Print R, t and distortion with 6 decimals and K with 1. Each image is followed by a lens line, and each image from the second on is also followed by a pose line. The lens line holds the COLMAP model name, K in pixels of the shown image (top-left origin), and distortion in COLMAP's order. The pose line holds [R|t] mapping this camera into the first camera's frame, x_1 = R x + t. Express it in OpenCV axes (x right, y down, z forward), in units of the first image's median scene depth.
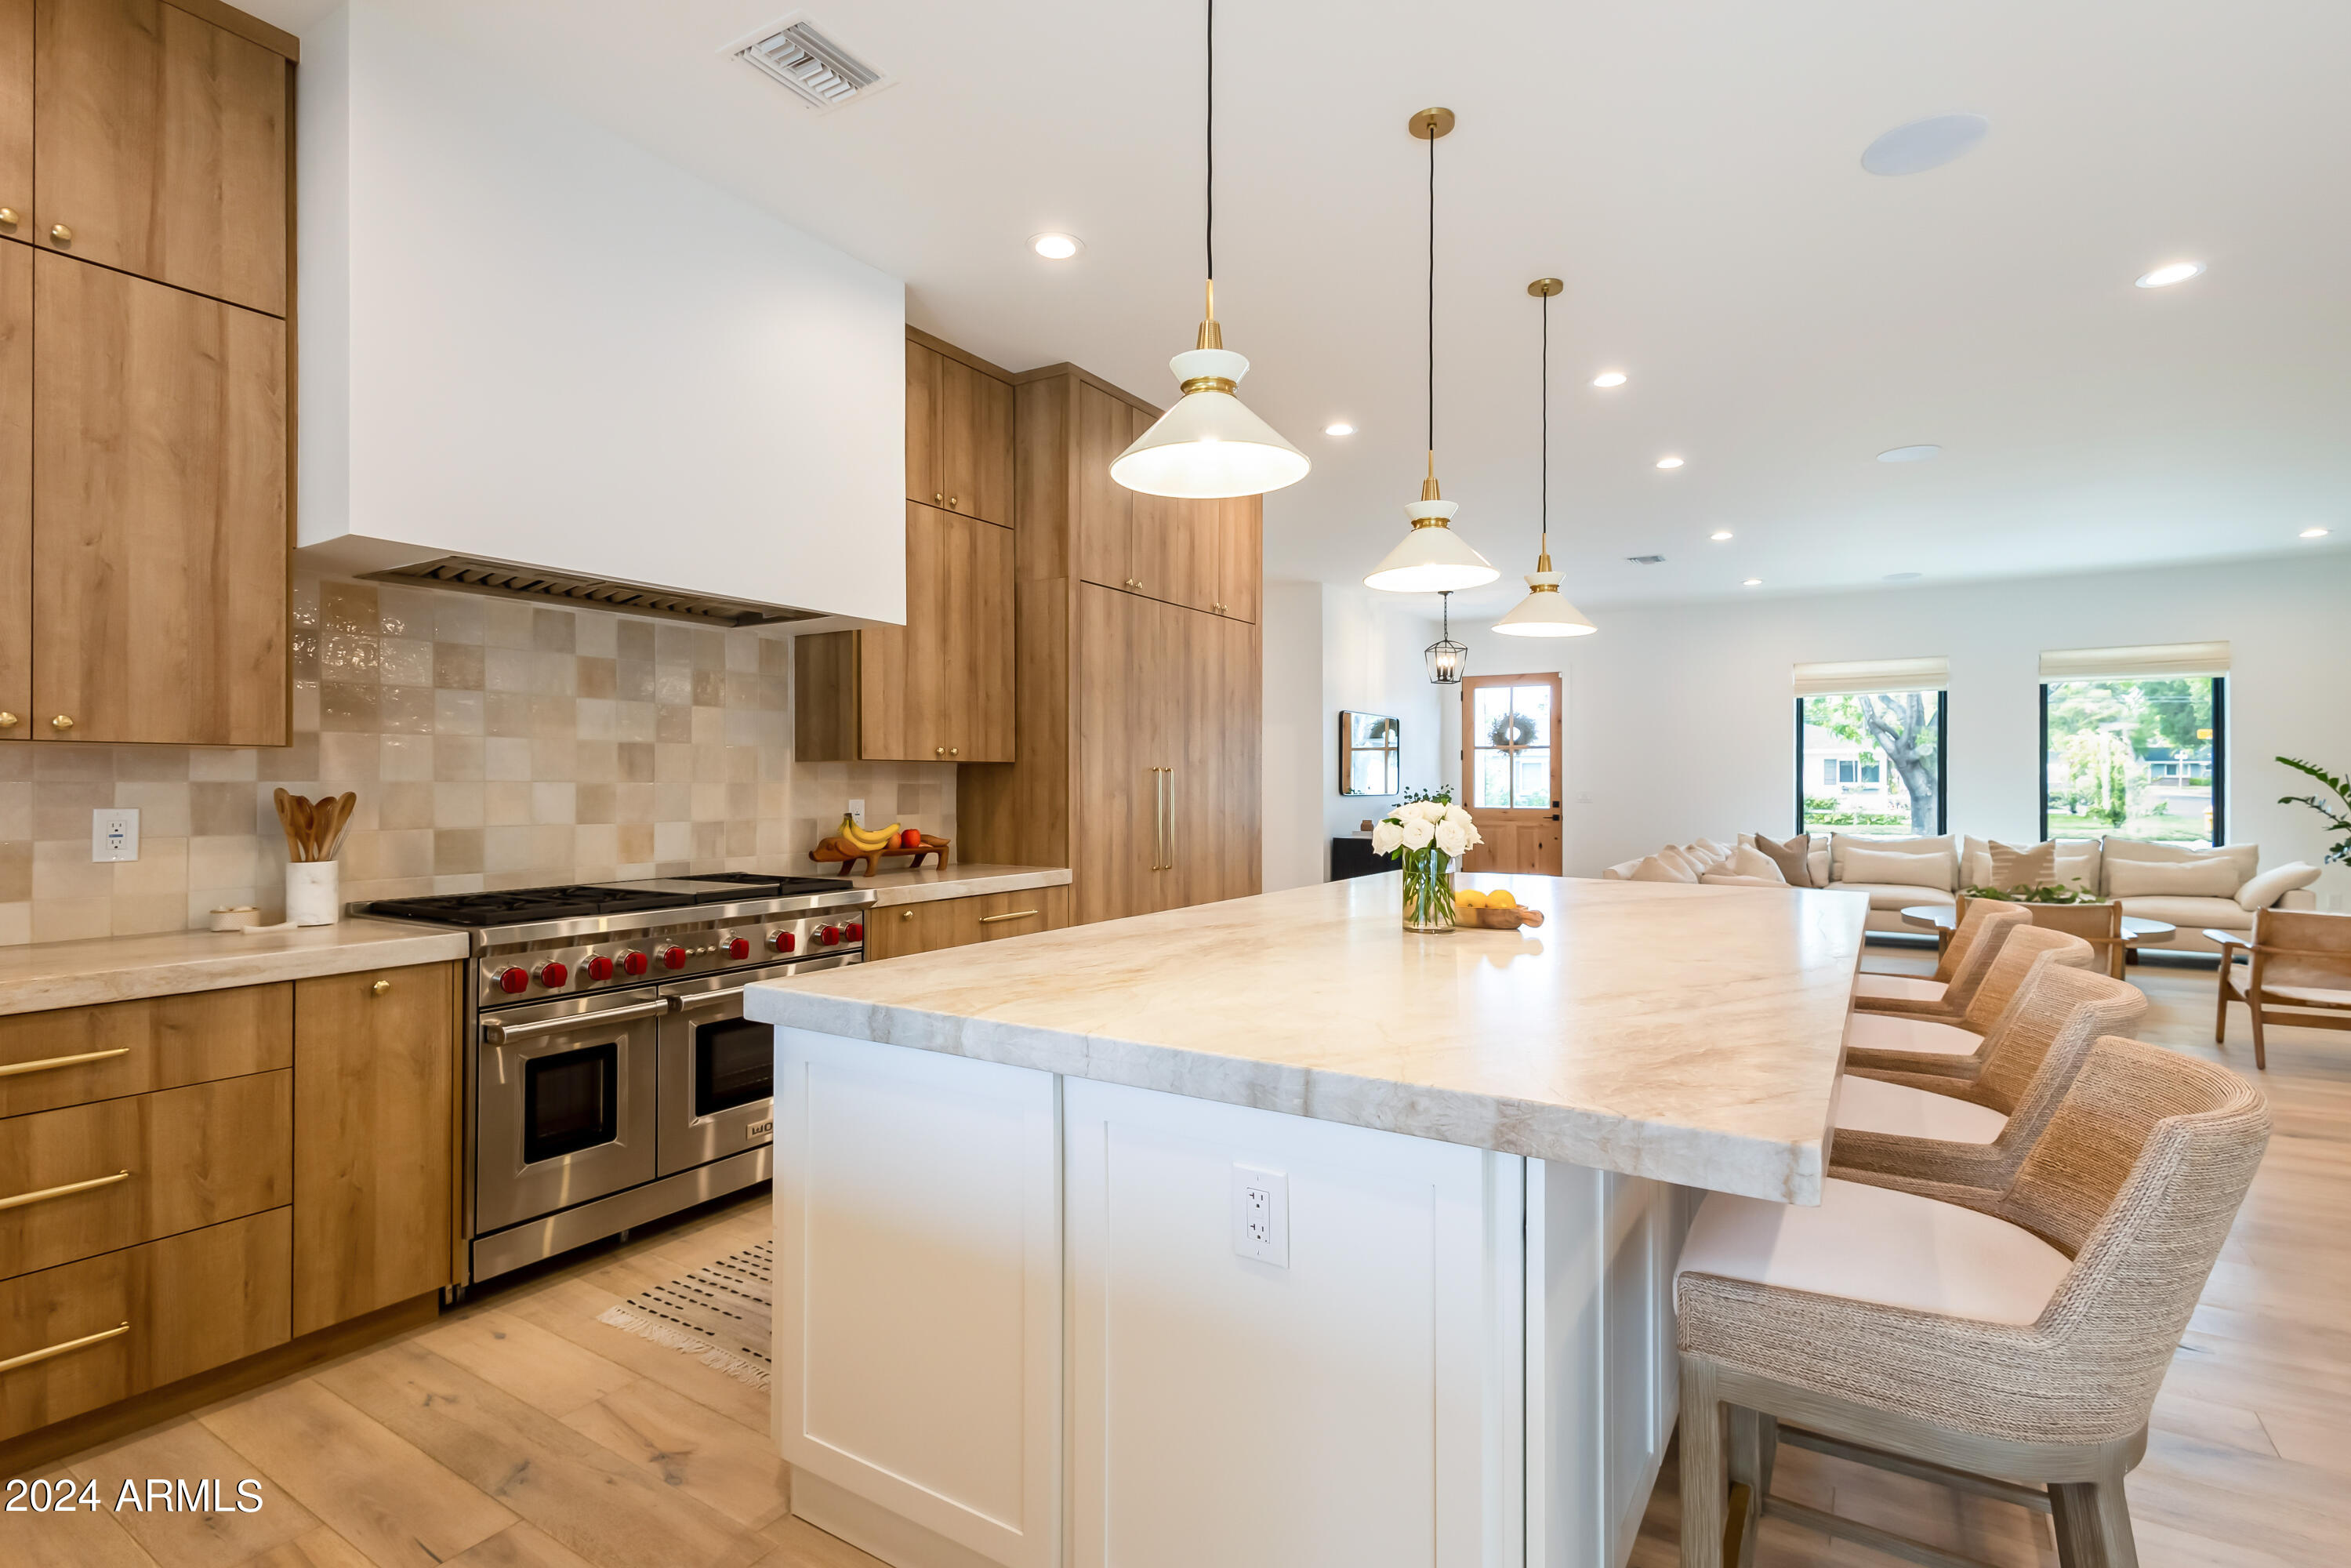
lens RADIAL K [[1112.7, 0, 1183.4], [0, 1112.7, 780.1], [0, 0, 1]] dist [0.015678, -0.006233]
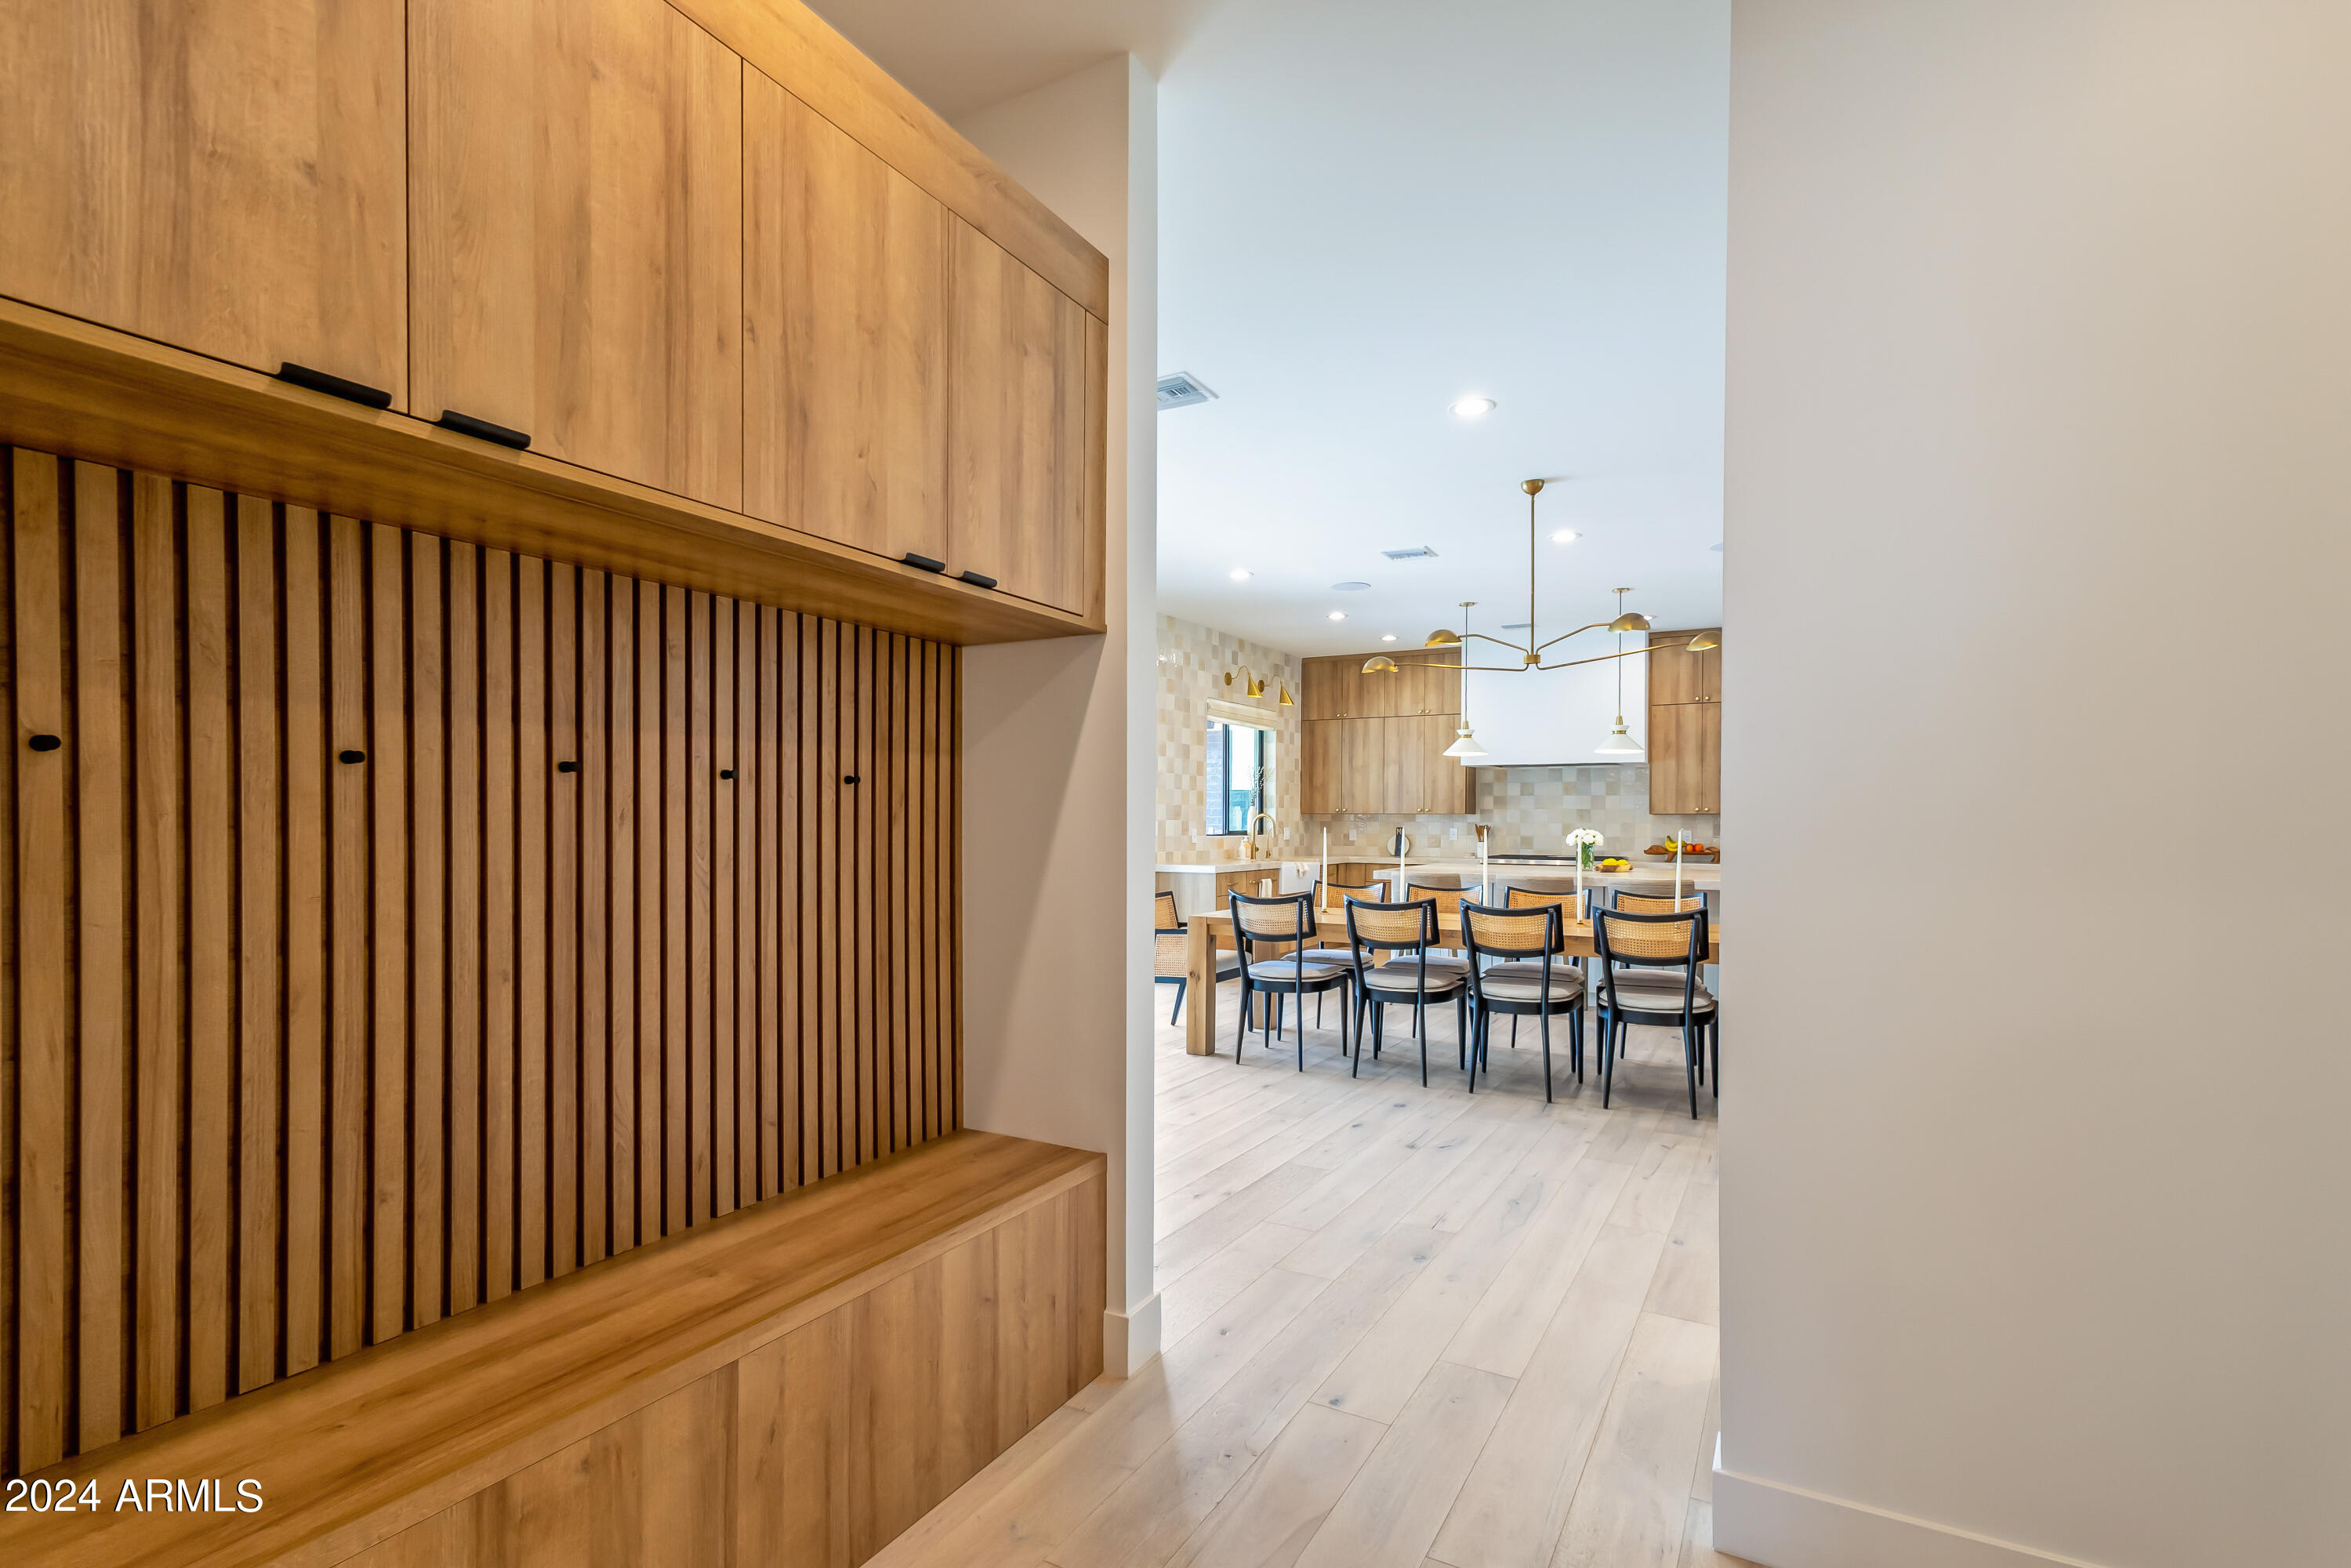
lens RADIAL K [[1088.0, 0, 1182.0], [0, 1088.0, 807.2], [0, 0, 1]] dist [0.000590, -0.000058]
pose [[0.040944, -0.013176, -0.999075, 2.705501], [-0.001639, 0.999911, -0.013254, 0.000679], [0.999160, 0.002180, 0.040918, -0.200506]]
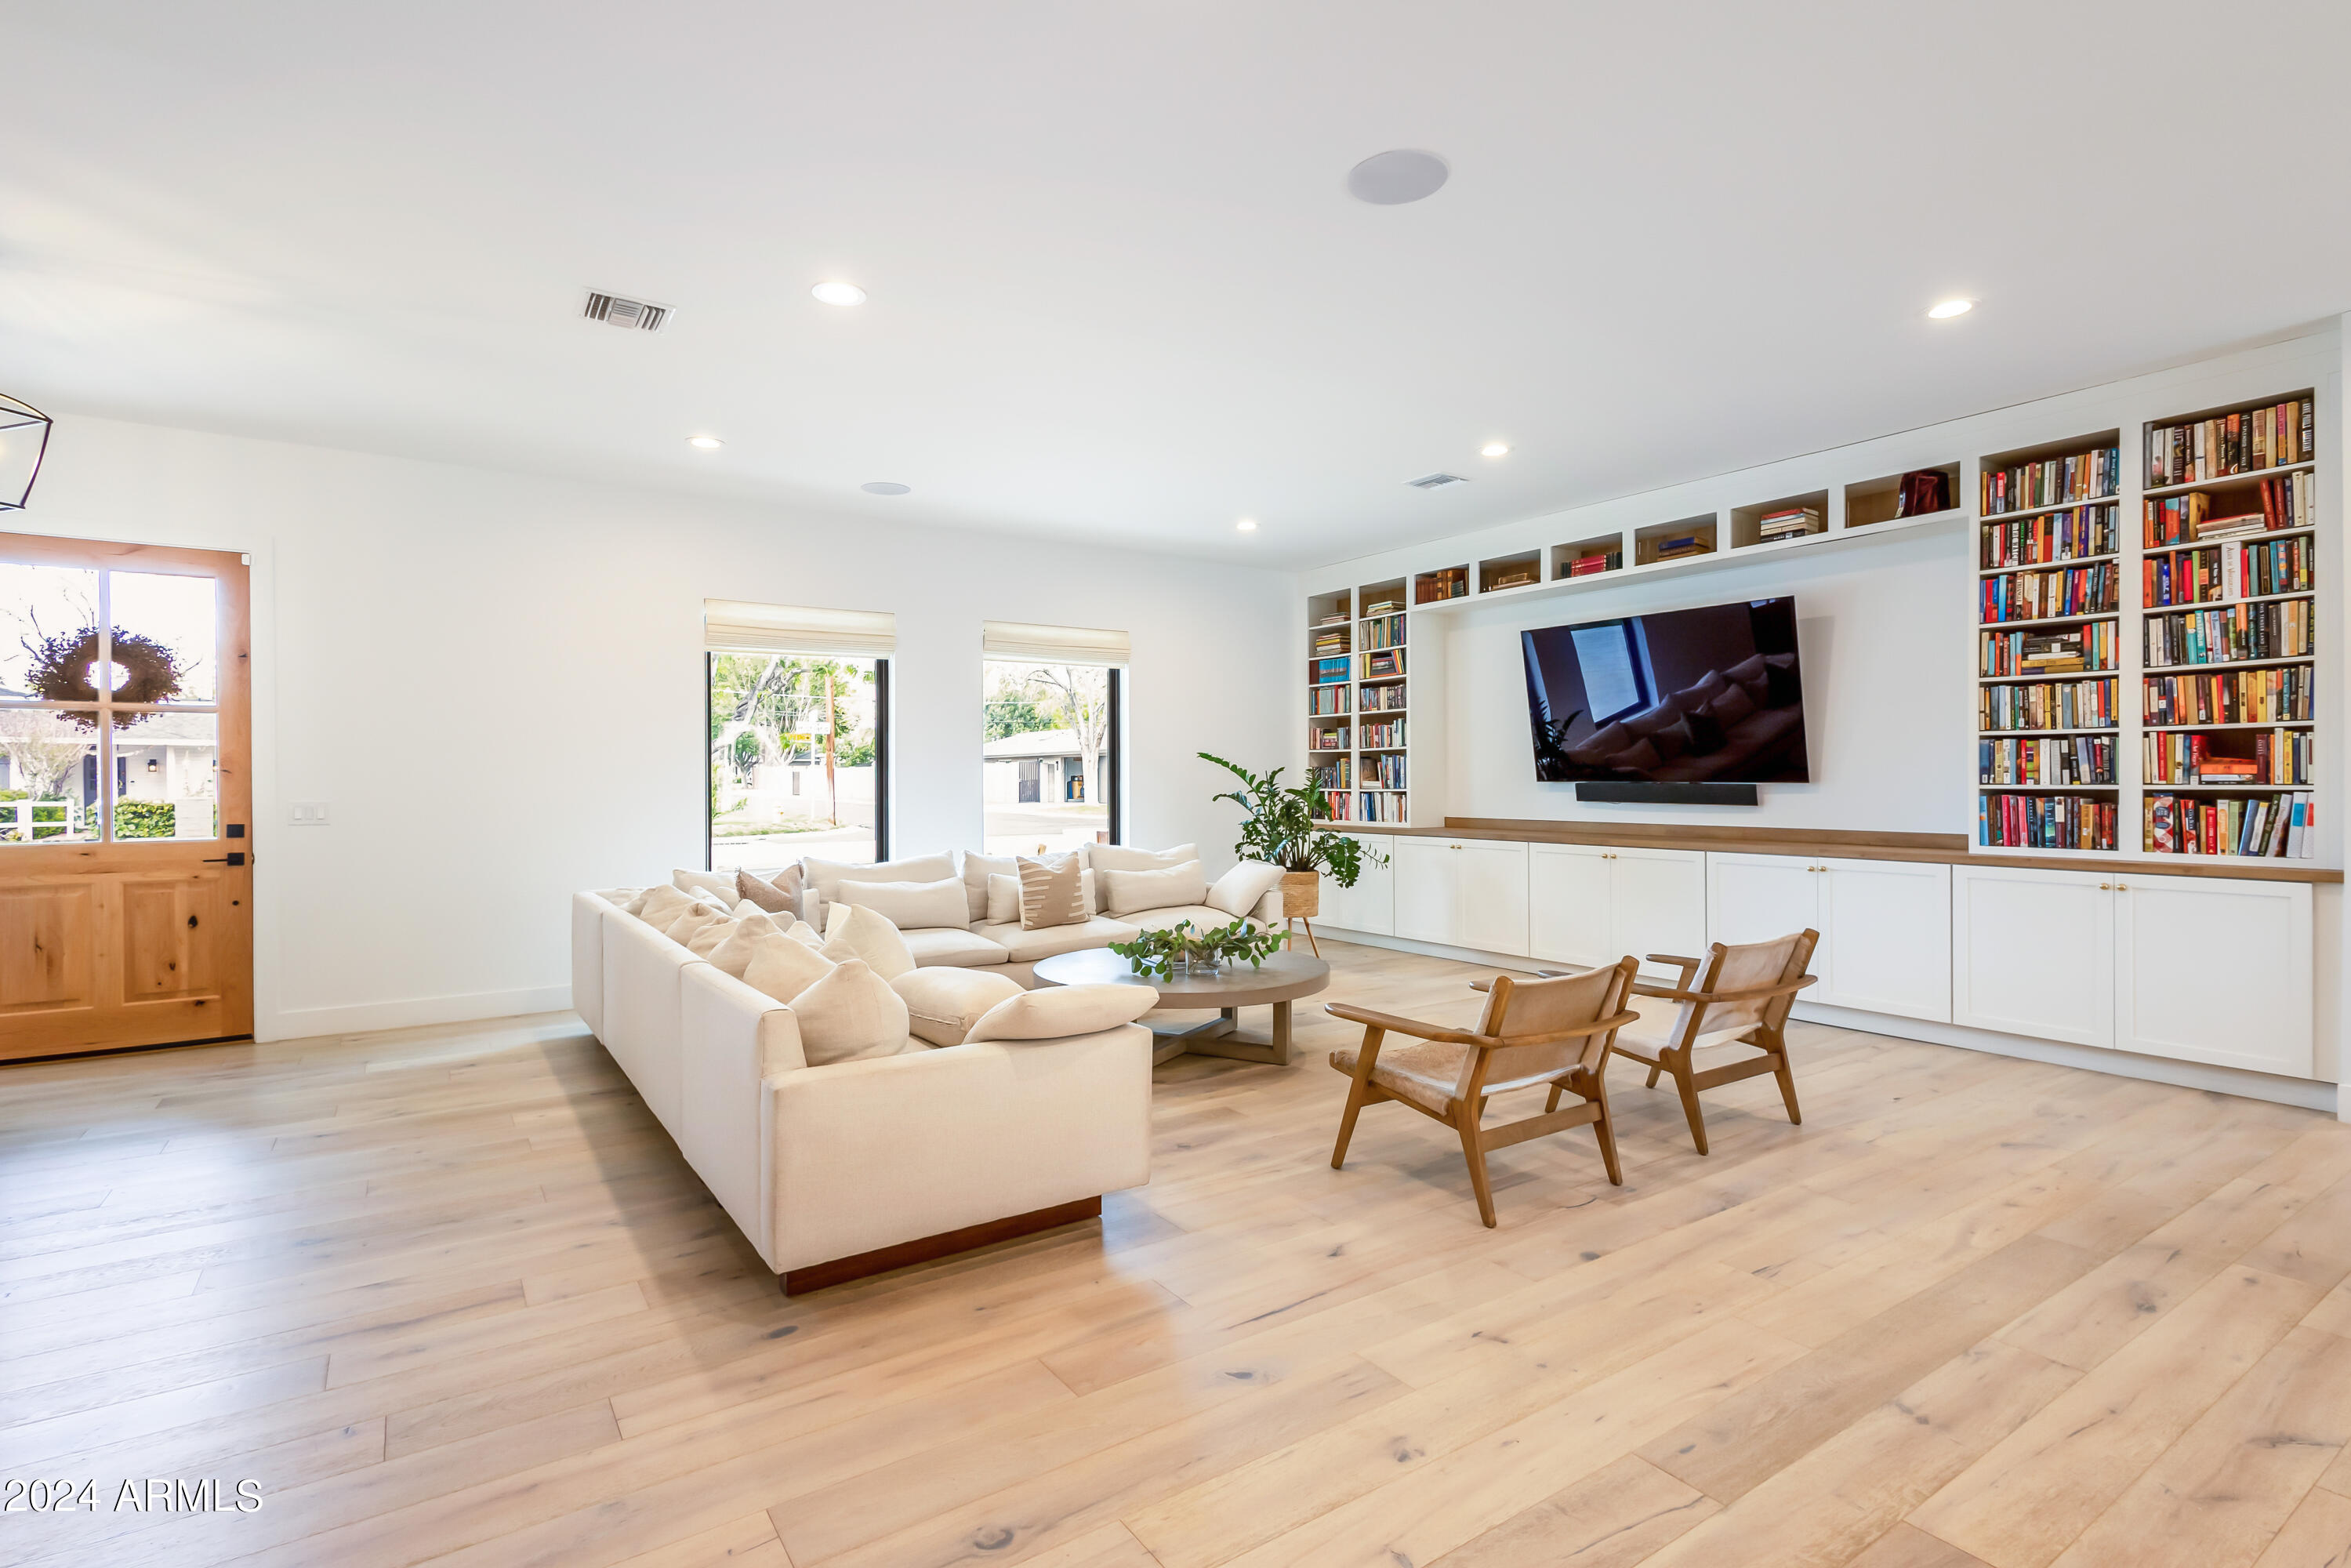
lens RADIAL K [[1133.1, 0, 1188.1], [0, 1133.1, 778.5], [0, 0, 1]] dist [0.007291, -0.000281]
pose [[0.396896, -0.003120, 0.917858, 0.192723], [0.002099, 0.999995, 0.002492, -0.003571], [-0.917861, 0.000938, 0.396900, 1.670015]]
